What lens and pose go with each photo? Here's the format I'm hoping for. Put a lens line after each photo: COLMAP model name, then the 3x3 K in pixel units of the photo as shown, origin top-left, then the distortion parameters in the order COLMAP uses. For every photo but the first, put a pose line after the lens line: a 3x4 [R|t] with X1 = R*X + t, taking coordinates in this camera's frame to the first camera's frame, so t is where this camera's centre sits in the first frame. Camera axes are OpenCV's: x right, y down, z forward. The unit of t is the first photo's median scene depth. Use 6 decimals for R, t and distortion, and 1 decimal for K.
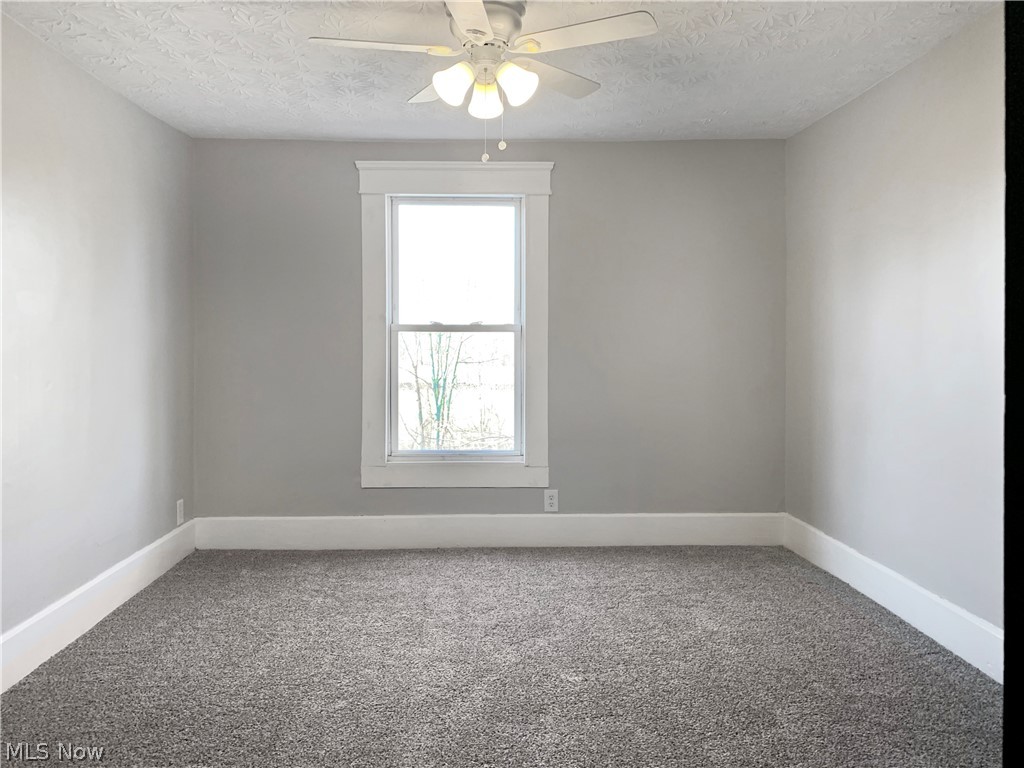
lens RADIAL K [[782.0, 0, 512.0], [0, 782.0, 384.0], [0, 0, 1]] dist [0.019822, -0.010958]
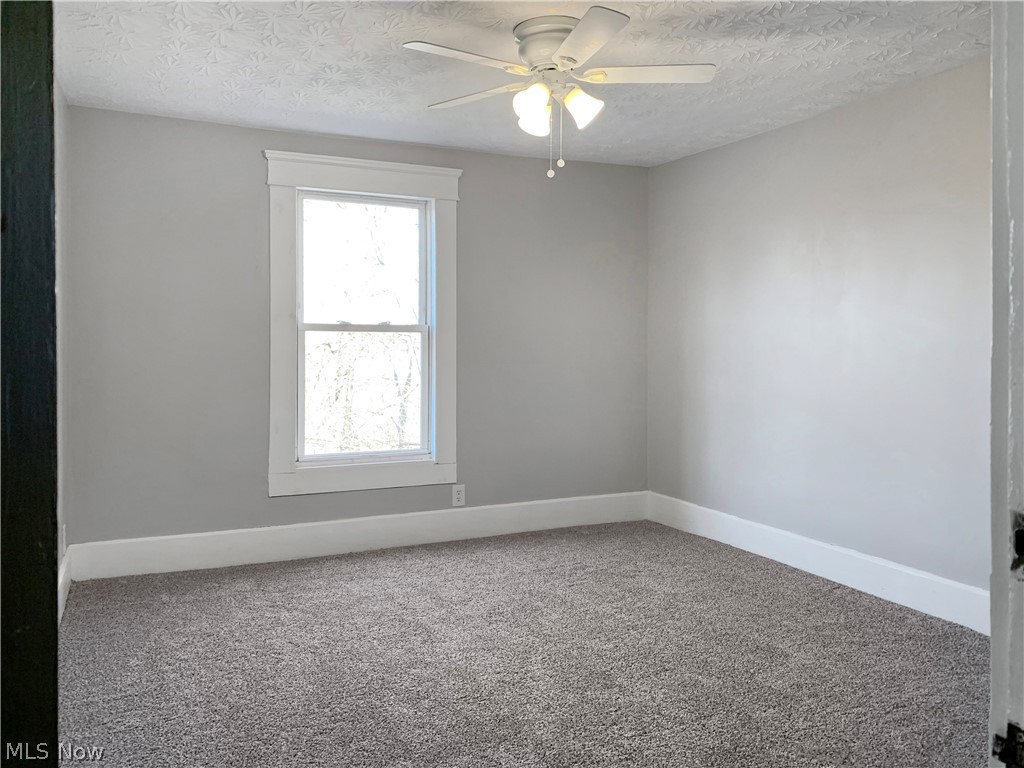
lens RADIAL K [[782.0, 0, 512.0], [0, 782.0, 384.0], [0, 0, 1]] dist [0.019822, -0.010958]
pose [[0.923616, -0.017814, 0.382906, -0.289349], [0.016532, 0.999841, 0.006640, -0.004457], [-0.382963, 0.000198, 0.923764, 0.014775]]
